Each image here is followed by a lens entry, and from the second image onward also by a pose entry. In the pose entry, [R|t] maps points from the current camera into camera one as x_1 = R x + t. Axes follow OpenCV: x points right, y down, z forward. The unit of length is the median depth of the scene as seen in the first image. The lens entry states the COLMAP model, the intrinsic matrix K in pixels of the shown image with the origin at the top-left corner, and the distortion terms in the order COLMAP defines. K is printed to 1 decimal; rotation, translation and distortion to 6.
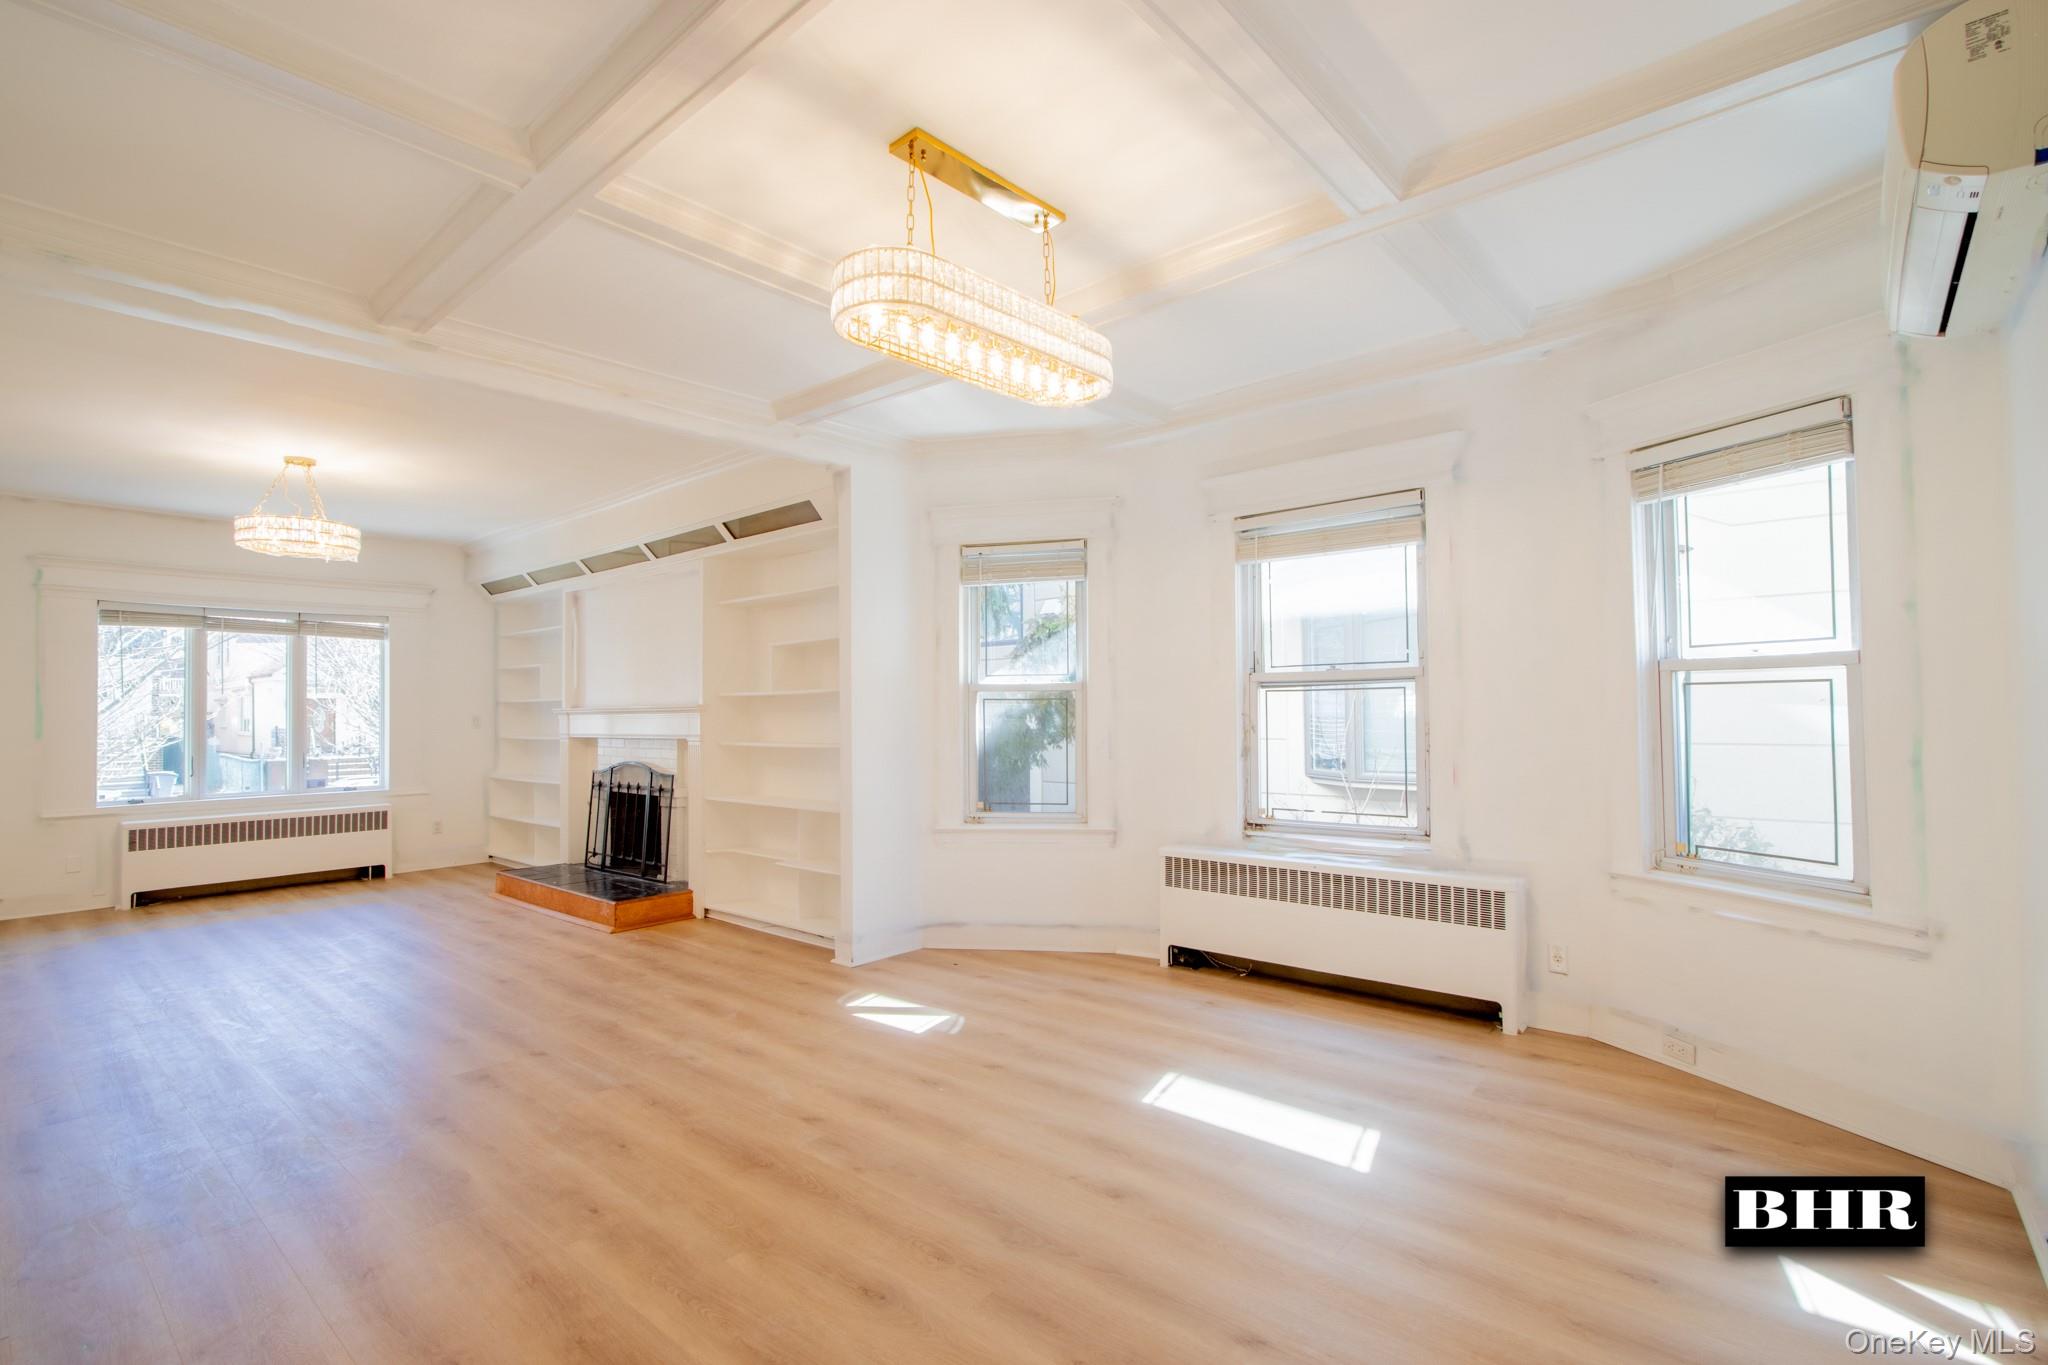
lens RADIAL K [[952.5, 0, 1030.2], [0, 952.5, 688.9], [0, 0, 1]] dist [-0.009014, 0.000185]
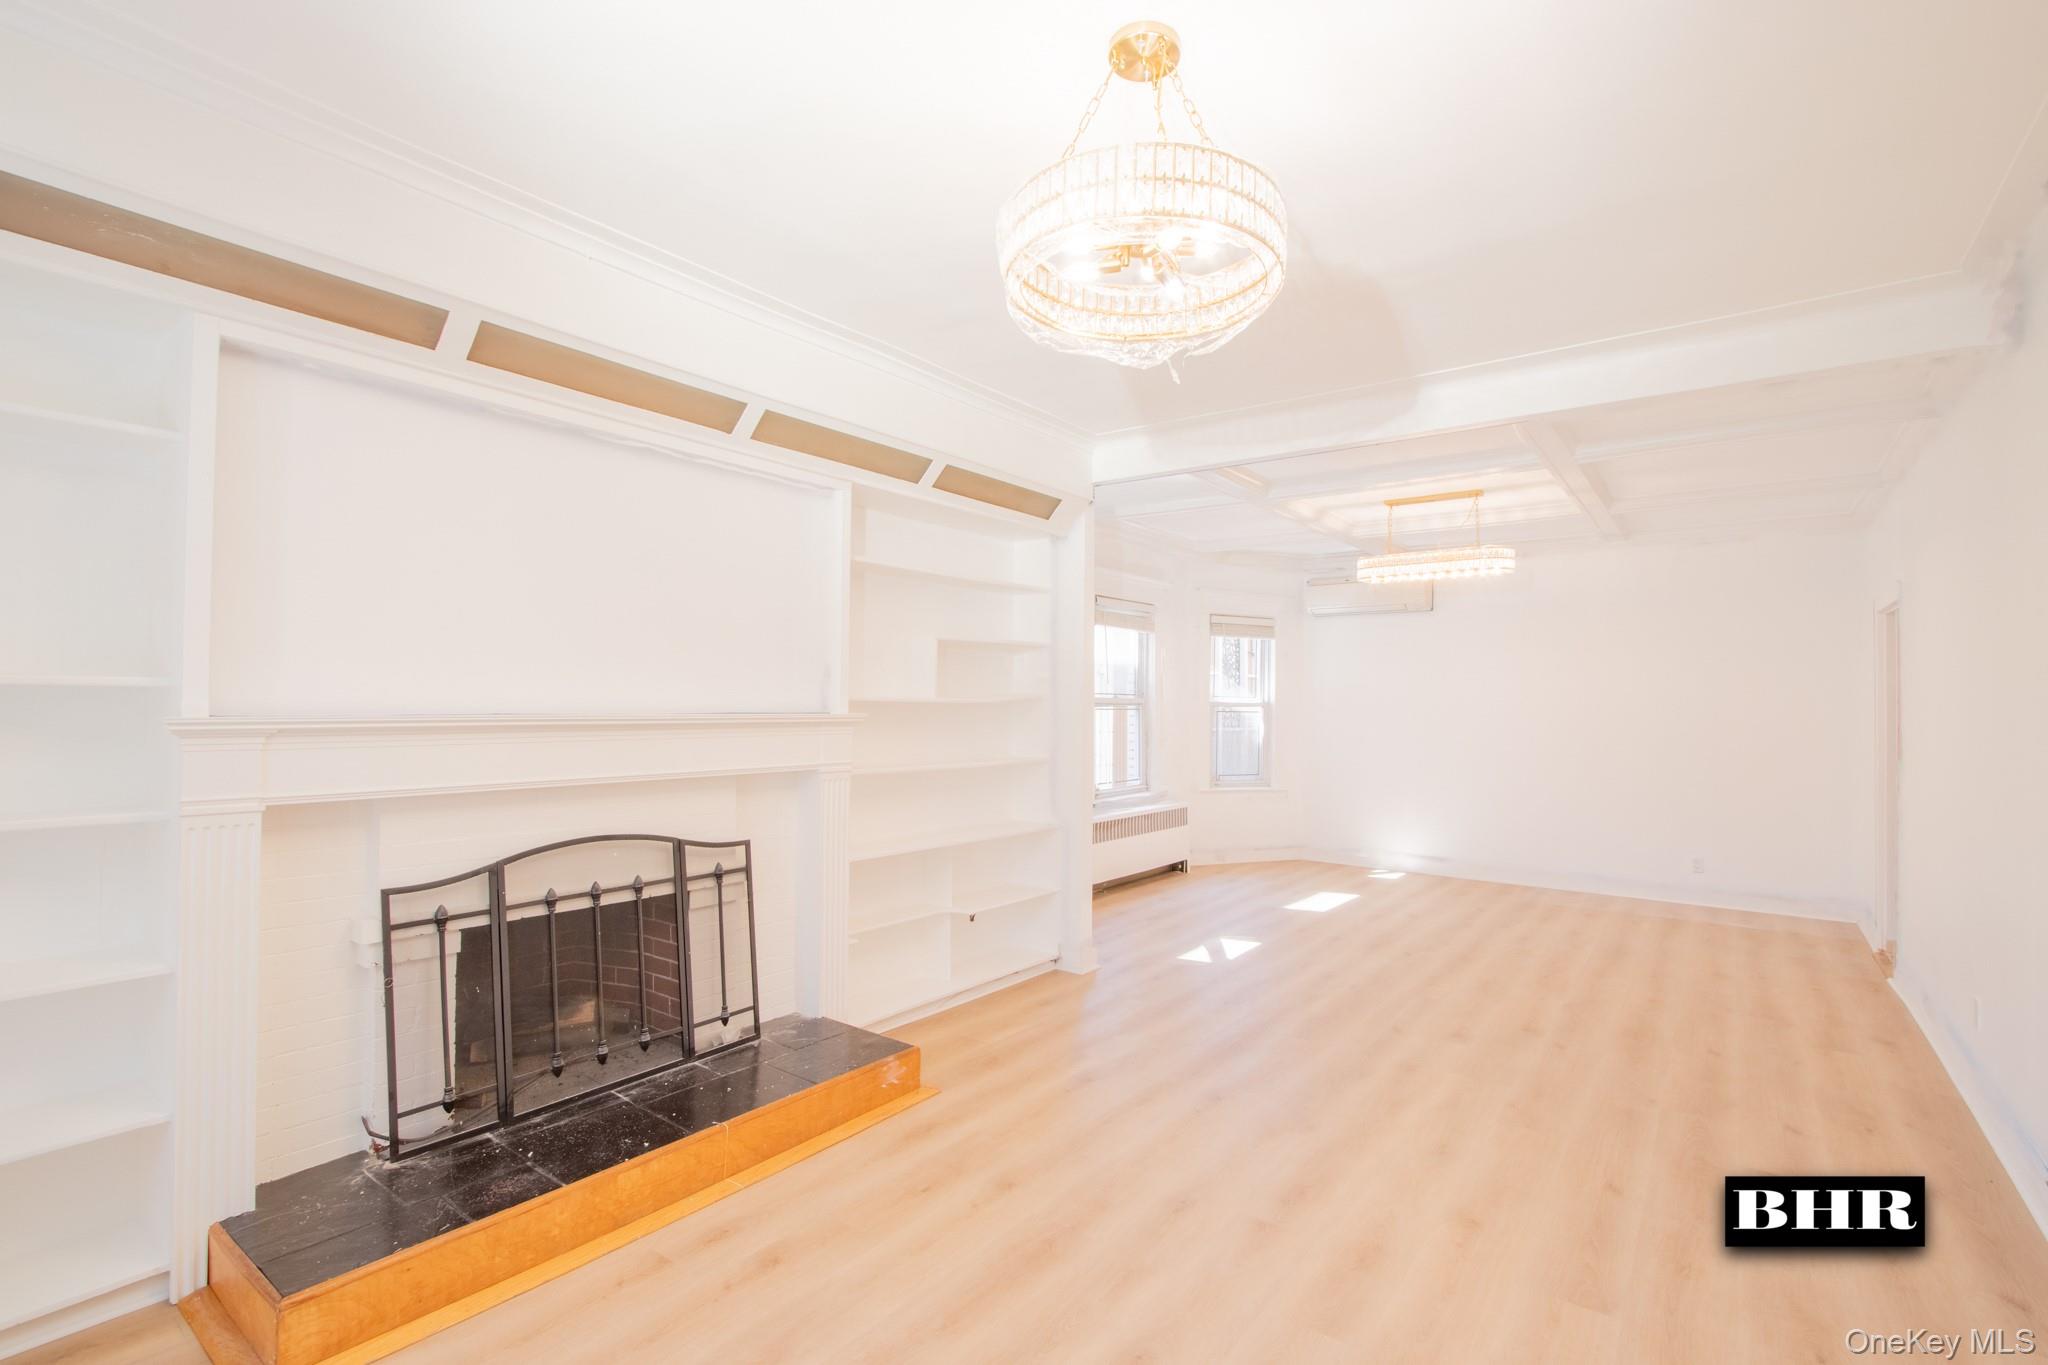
lens RADIAL K [[952.5, 0, 1030.2], [0, 952.5, 688.9], [0, 0, 1]] dist [-0.009014, 0.000185]
pose [[-0.074912, 0.027954, 0.996798, -1.393817], [-0.032267, 0.999016, -0.030441, 0.021788], [-0.996668, -0.034444, -0.073937, 1.311392]]
